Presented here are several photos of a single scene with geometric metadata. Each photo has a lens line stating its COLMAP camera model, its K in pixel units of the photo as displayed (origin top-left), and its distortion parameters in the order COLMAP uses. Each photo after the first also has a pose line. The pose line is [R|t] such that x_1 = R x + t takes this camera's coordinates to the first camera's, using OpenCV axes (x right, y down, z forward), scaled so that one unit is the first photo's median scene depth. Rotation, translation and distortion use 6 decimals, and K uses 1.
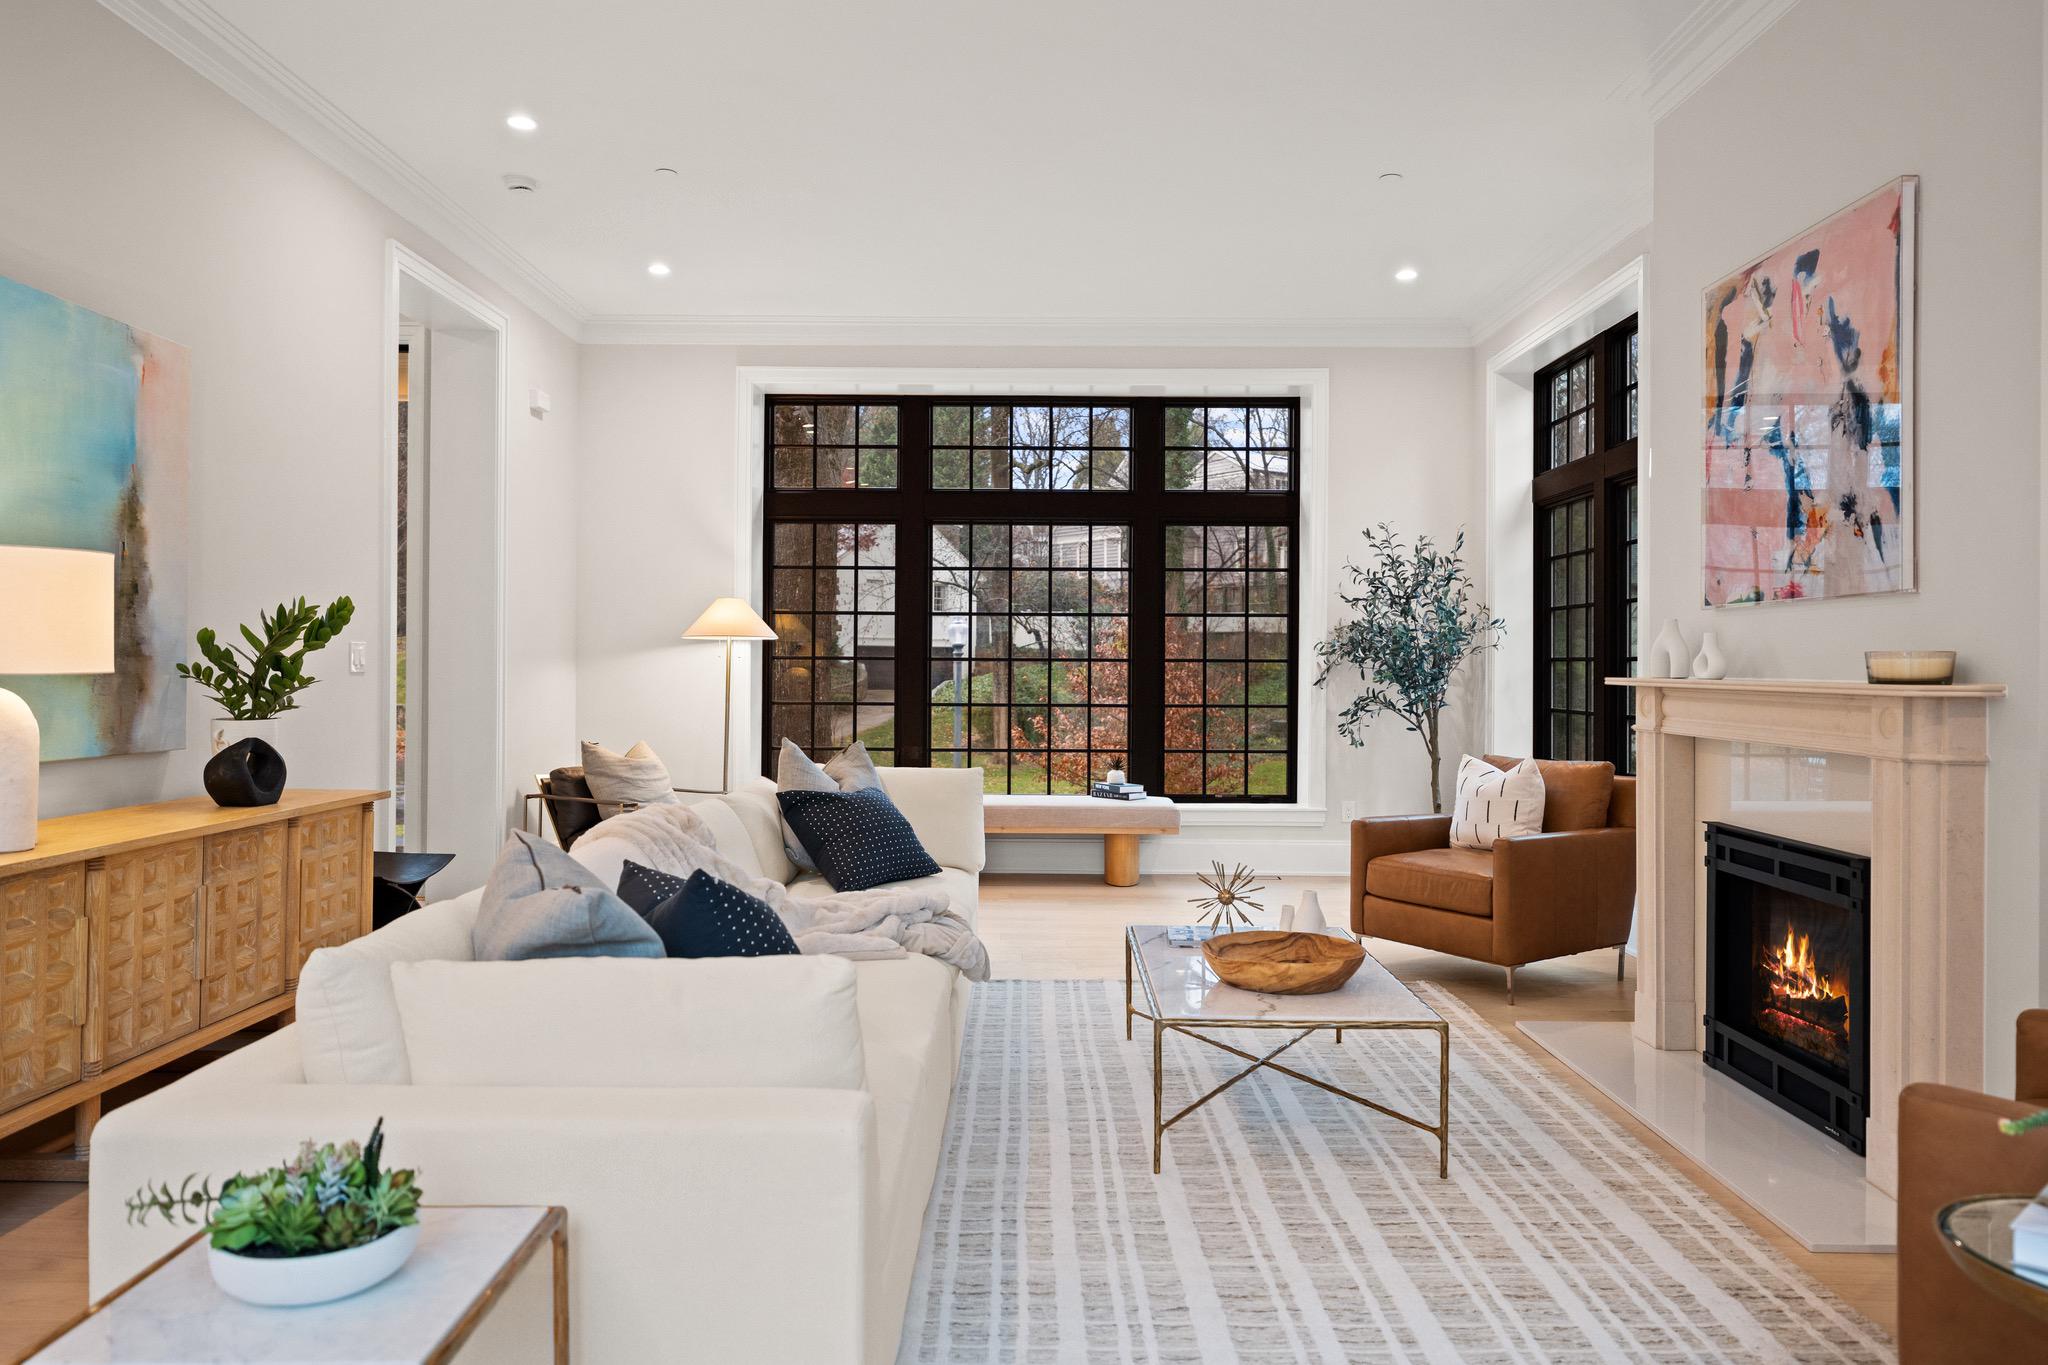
lens RADIAL K [[1378.0, 0, 1019.0], [0, 1378.0, 673.7], [0, 0, 1]] dist [-0.010130, -0.003378]
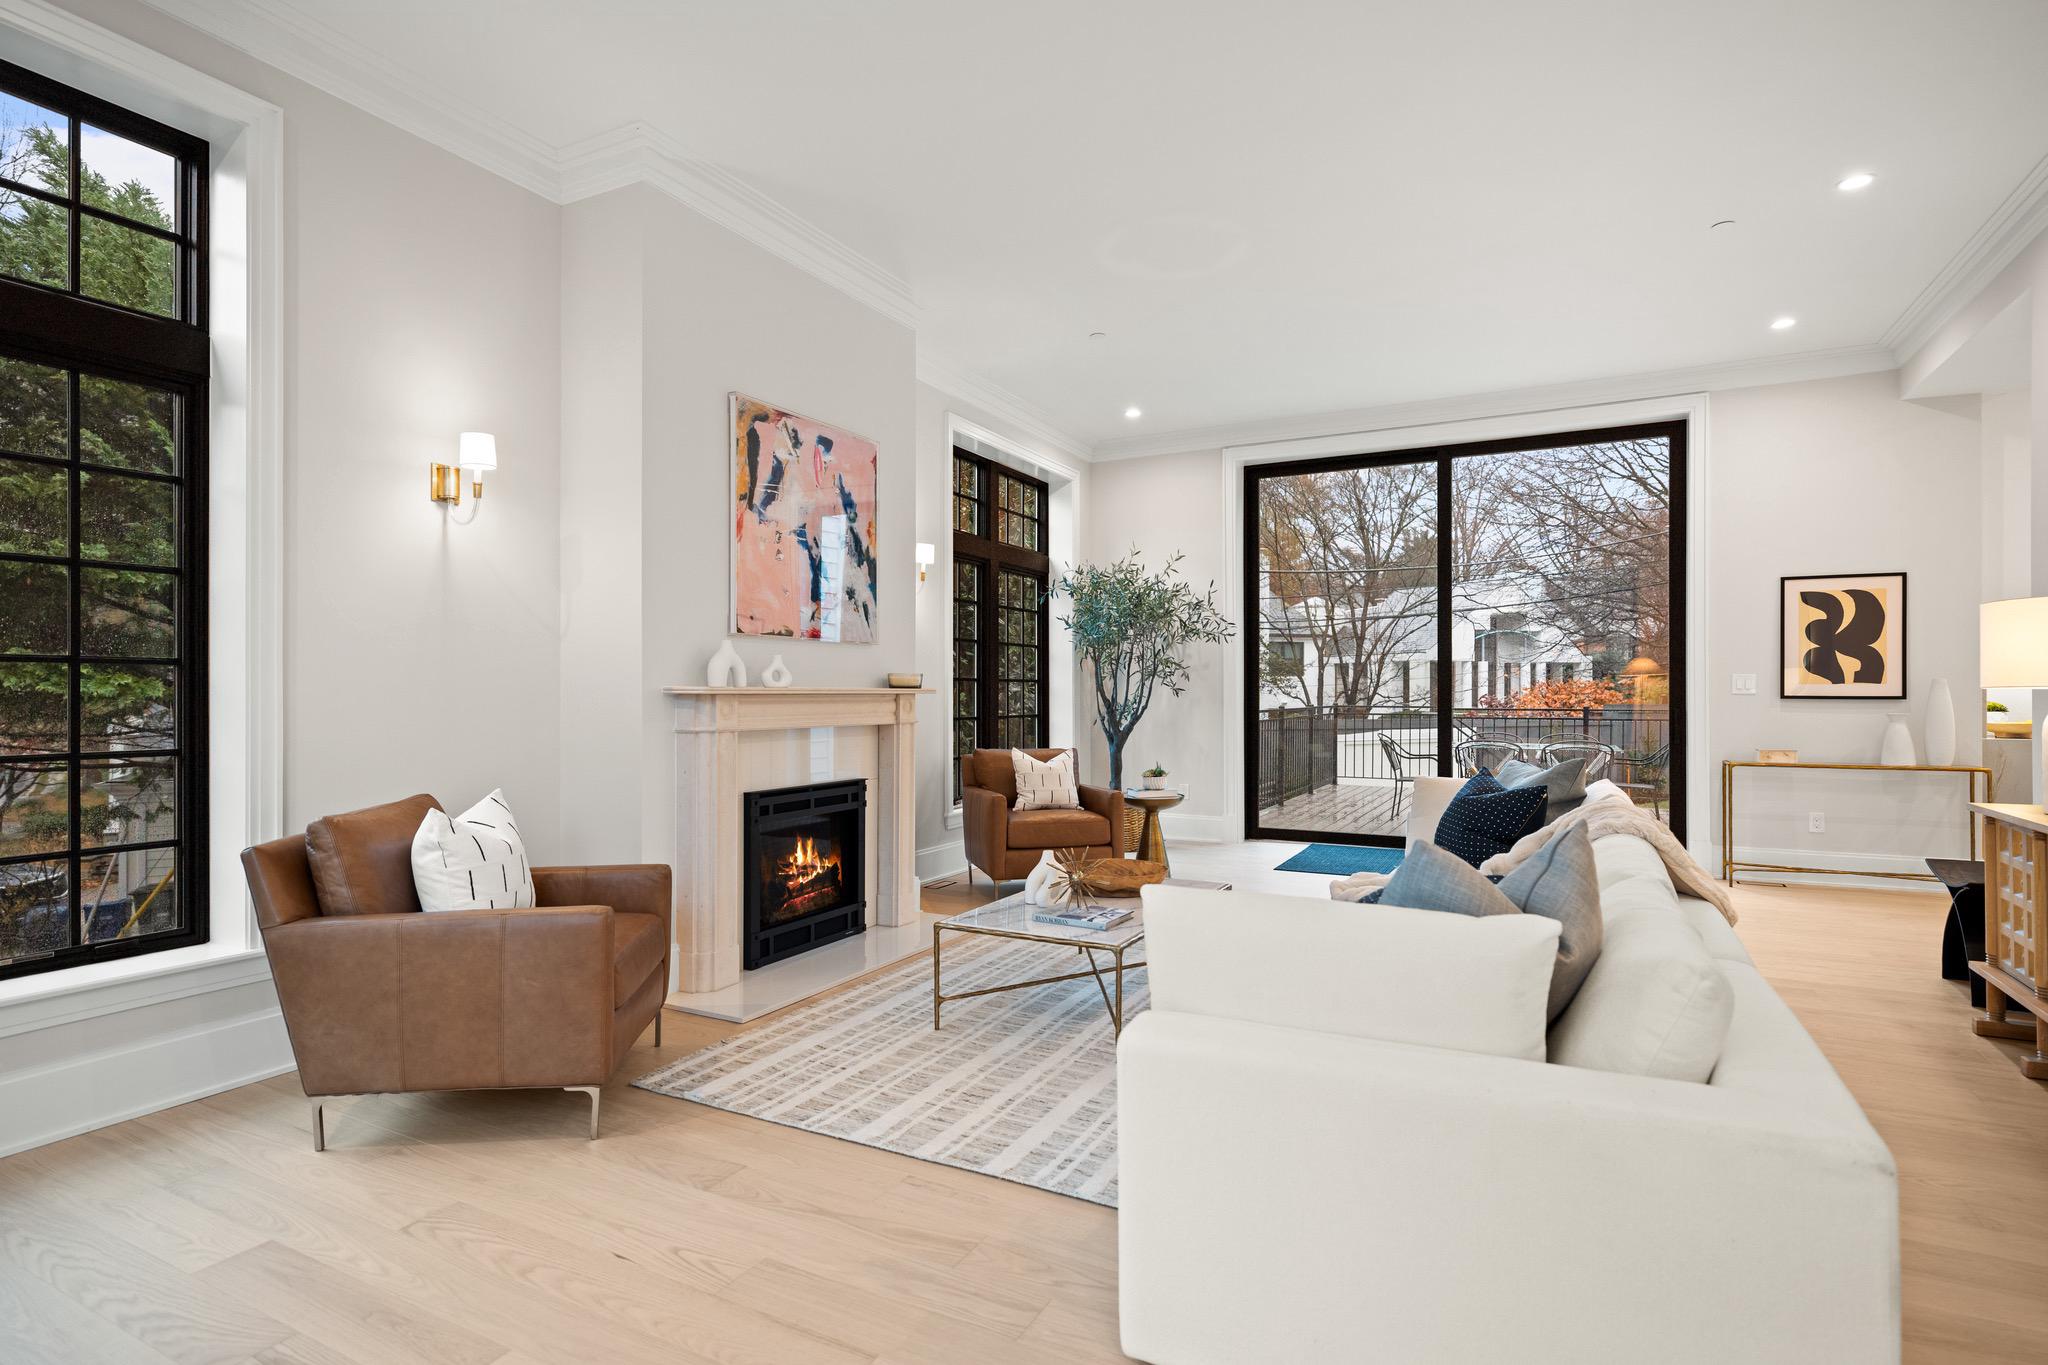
lens RADIAL K [[1050.9, 0, 1024.0], [0, 1050.9, 682.5], [0, 0, 1]] dist [0.001352, 0.000312]
pose [[-0.892422, -0.007770, 0.451135, -0.231615], [-0.007547, 0.999969, 0.002293, -0.006455], [-0.451139, -0.001359, -0.892453, 2.004047]]
